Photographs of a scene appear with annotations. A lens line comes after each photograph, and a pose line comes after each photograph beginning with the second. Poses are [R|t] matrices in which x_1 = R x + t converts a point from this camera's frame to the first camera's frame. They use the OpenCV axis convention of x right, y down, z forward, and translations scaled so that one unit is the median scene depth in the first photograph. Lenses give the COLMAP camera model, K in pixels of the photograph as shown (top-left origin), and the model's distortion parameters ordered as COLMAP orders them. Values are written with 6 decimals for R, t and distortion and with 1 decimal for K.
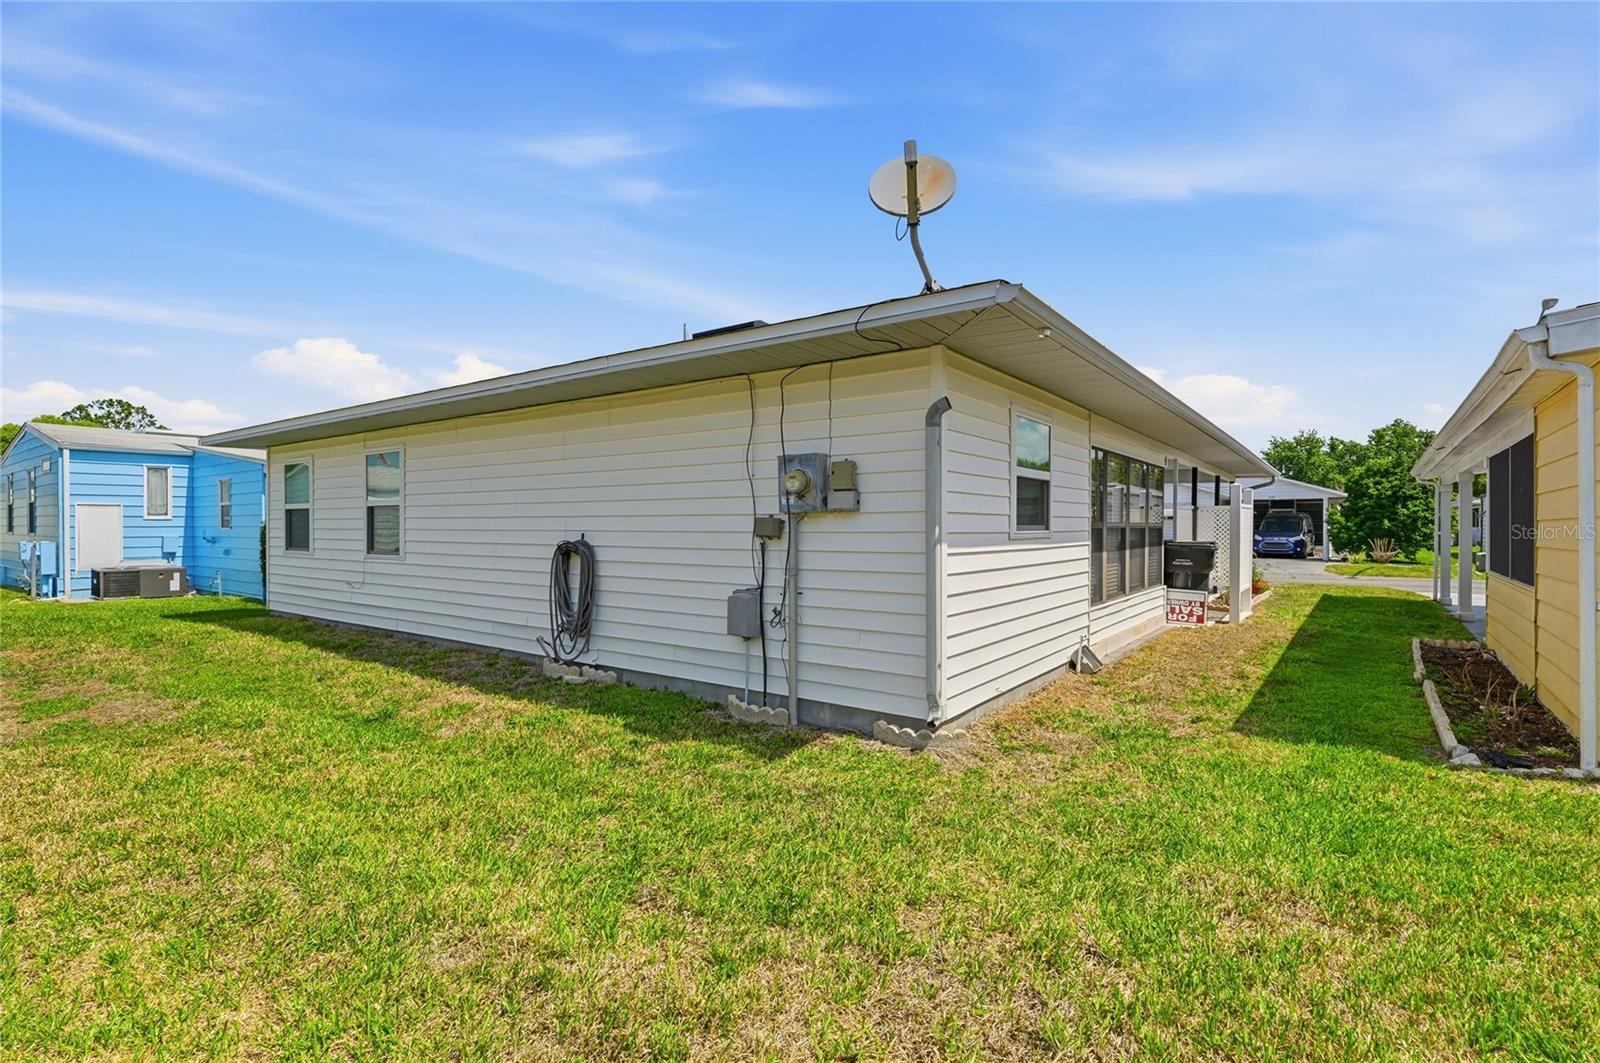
lens RADIAL K [[766.3, 0, 800.0], [0, 766.3, 531.5], [0, 0, 1]] dist [-0.000881, -0.000026]
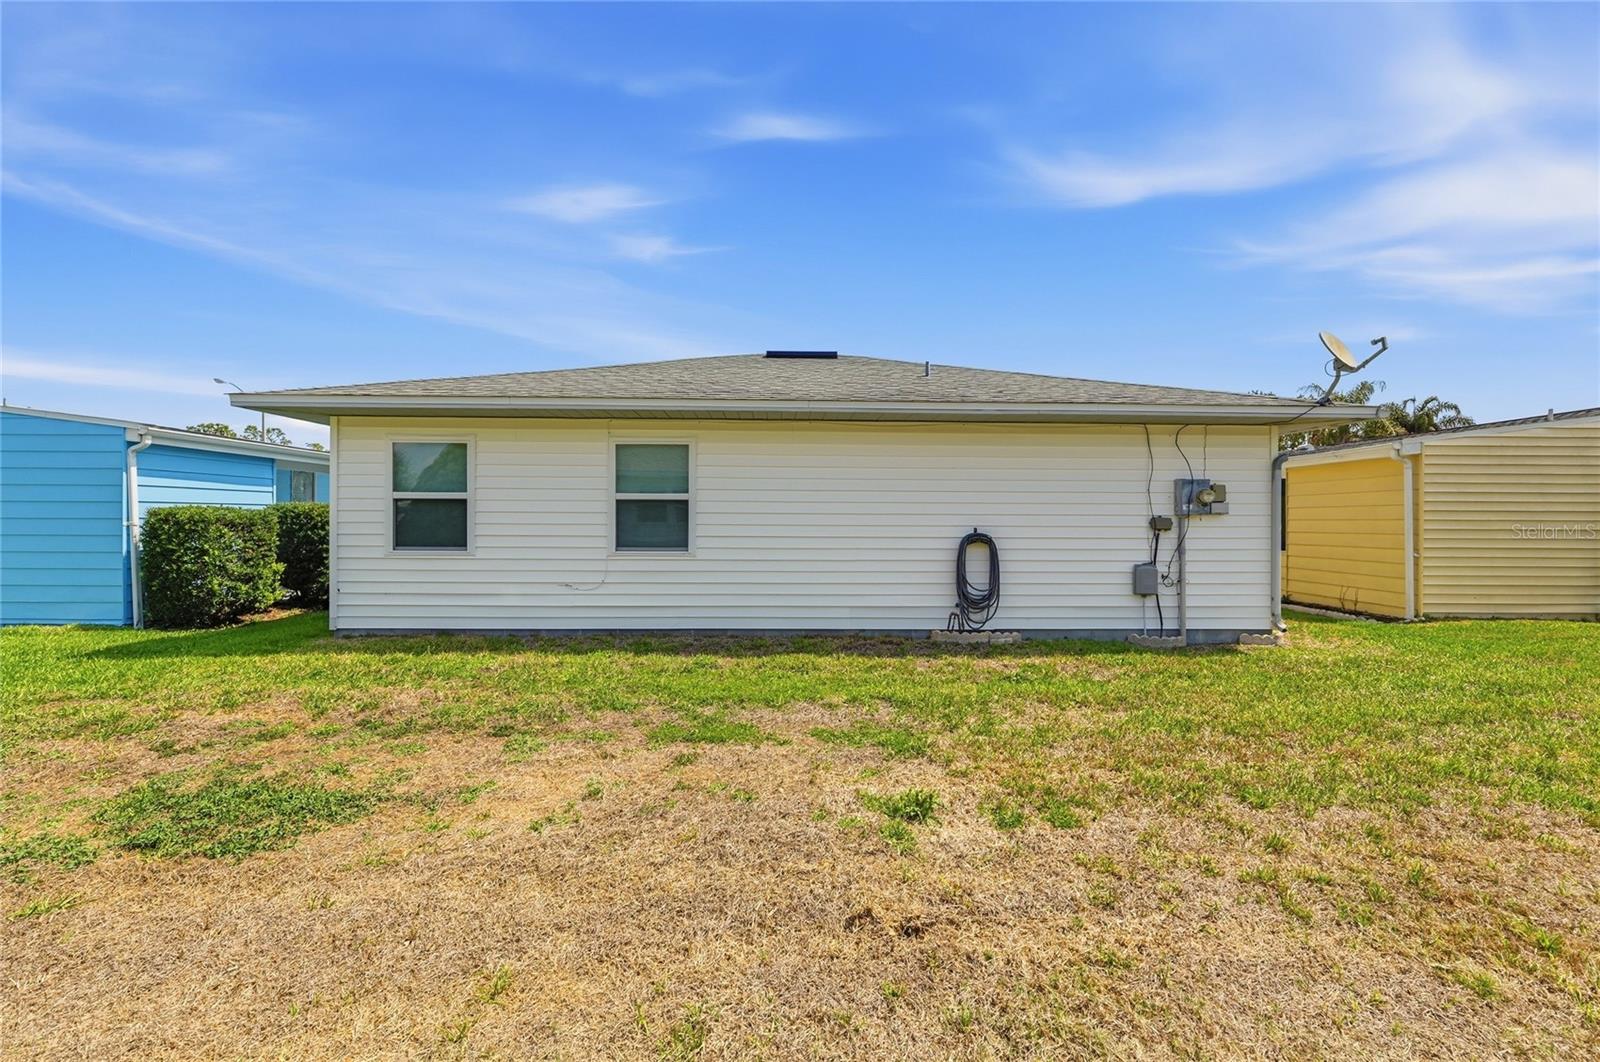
lens RADIAL K [[696.0, 0, 800.4], [0, 696.0, 525.9], [0, 0, 1]] dist [0.000548, 0.000679]
pose [[0.790561, 0.009025, 0.612317, -1.480562], [-0.000072, 0.999893, -0.014645, 0.020497], [-0.612384, 0.011534, 0.790477, 0.318885]]
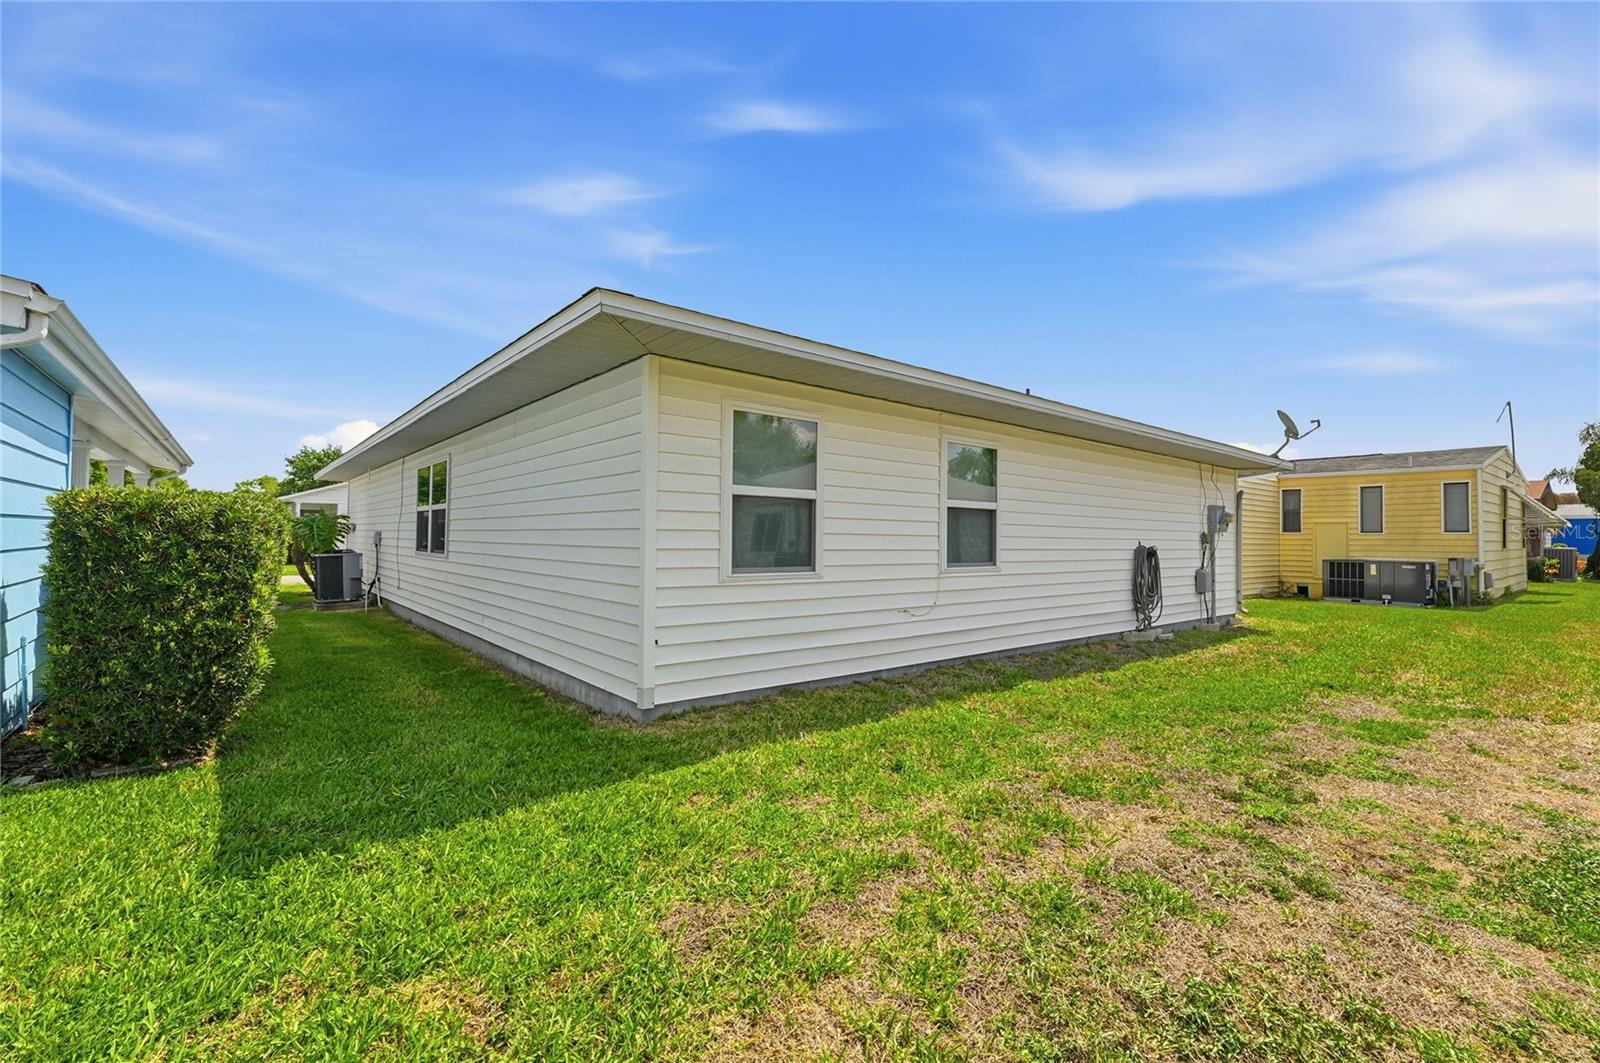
lens RADIAL K [[673.5, 0, 791.8], [0, 673.5, 526.7], [0, 0, 1]] dist [-0.003045, -0.000059]
pose [[0.253227, 0.026398, 0.967047, -2.089372], [0.001455, 0.999616, -0.027668, 0.011326], [-0.967406, 0.008413, 0.253092, 1.601703]]
